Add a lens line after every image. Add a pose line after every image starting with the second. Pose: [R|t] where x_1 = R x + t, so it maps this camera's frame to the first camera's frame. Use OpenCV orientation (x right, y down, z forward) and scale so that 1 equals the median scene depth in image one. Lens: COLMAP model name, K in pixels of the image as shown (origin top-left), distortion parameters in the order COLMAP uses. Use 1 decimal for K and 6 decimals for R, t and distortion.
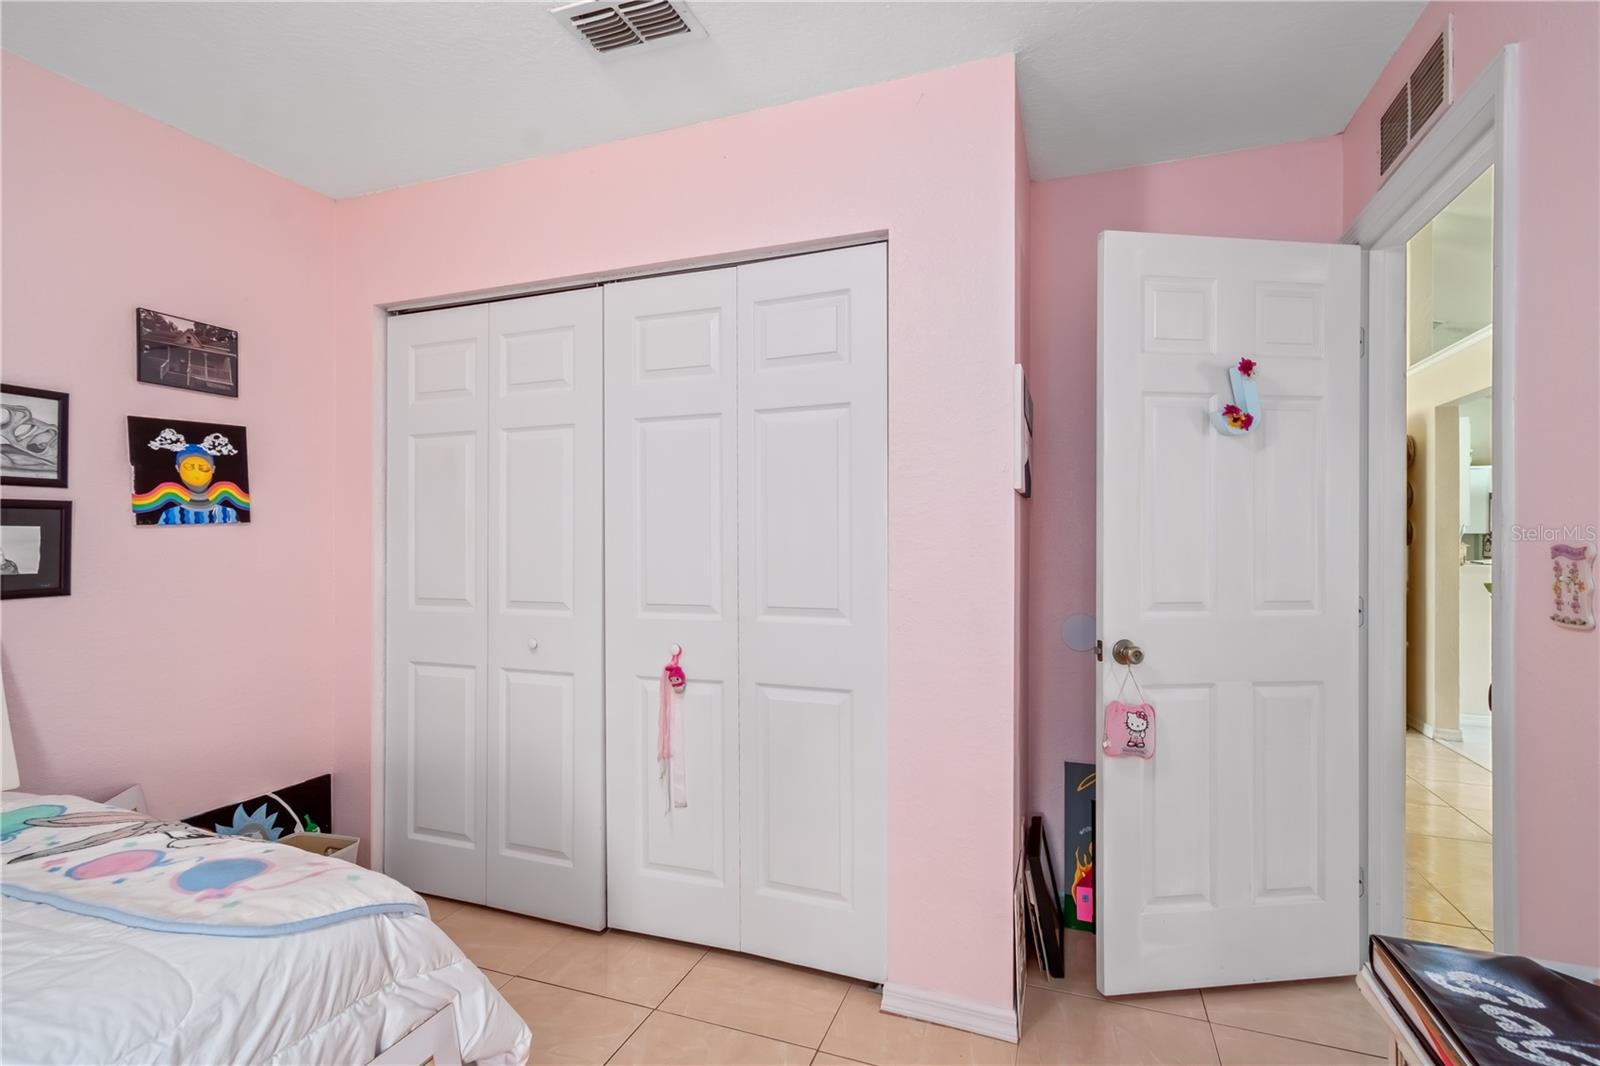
lens RADIAL K [[728.6, 0, 812.1], [0, 728.6, 536.3], [0, 0, 1]] dist [0.004901, 0.000059]
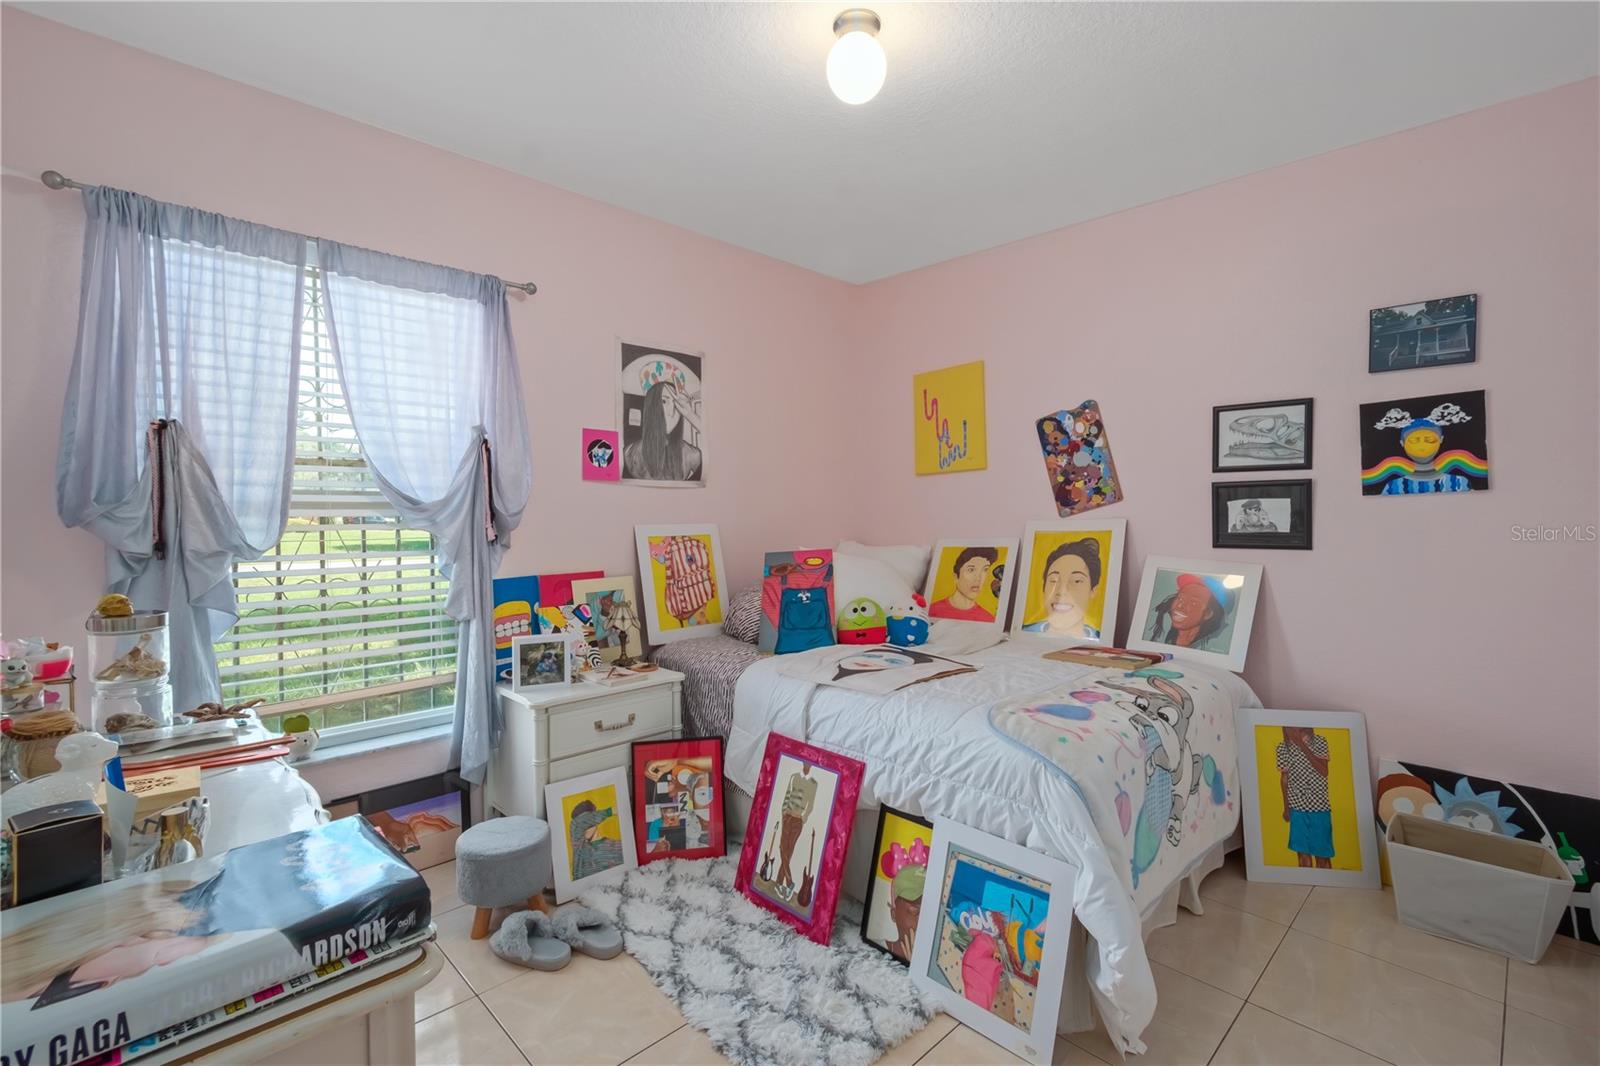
lens RADIAL K [[728.6, 0, 806.9], [0, 728.6, 521.7], [0, 0, 1]] dist [0.004901, 0.000059]
pose [[-0.414172, 0.015190, -0.910072, 0.501921], [0.004680, 0.999883, 0.014560, 0.005002], [0.910187, 0.001771, -0.414195, 0.633894]]
